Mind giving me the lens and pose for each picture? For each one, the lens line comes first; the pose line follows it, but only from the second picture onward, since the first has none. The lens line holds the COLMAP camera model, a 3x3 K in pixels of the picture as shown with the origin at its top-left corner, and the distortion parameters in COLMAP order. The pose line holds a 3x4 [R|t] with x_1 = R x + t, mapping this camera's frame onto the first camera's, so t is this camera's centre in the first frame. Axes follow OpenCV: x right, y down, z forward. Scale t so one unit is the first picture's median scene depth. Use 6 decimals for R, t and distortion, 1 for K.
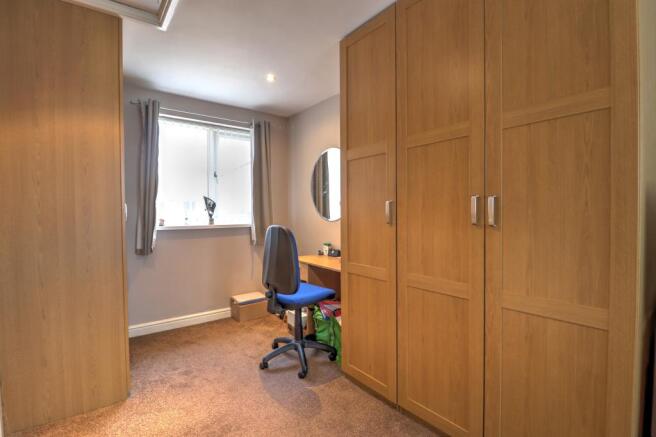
lens RADIAL K [[308.3, 0, 329.4], [0, 308.3, 217.1], [0, 0, 1]] dist [-0.006705, -0.008273]
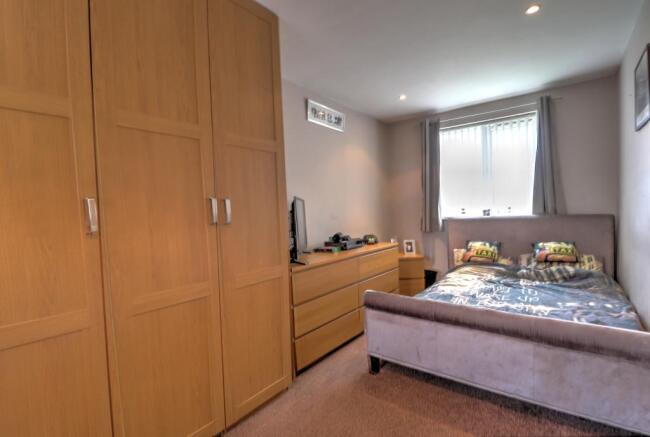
lens RADIAL K [[305.5, 0, 326.7], [0, 305.5, 220.8], [0, 0, 1]] dist [-0.006705, -0.008273]
pose [[-0.245286, -0.017795, 0.969287, -0.640594], [0.046822, 0.998447, 0.030179, -0.002264], [-0.968319, 0.052787, -0.244072, 0.832526]]
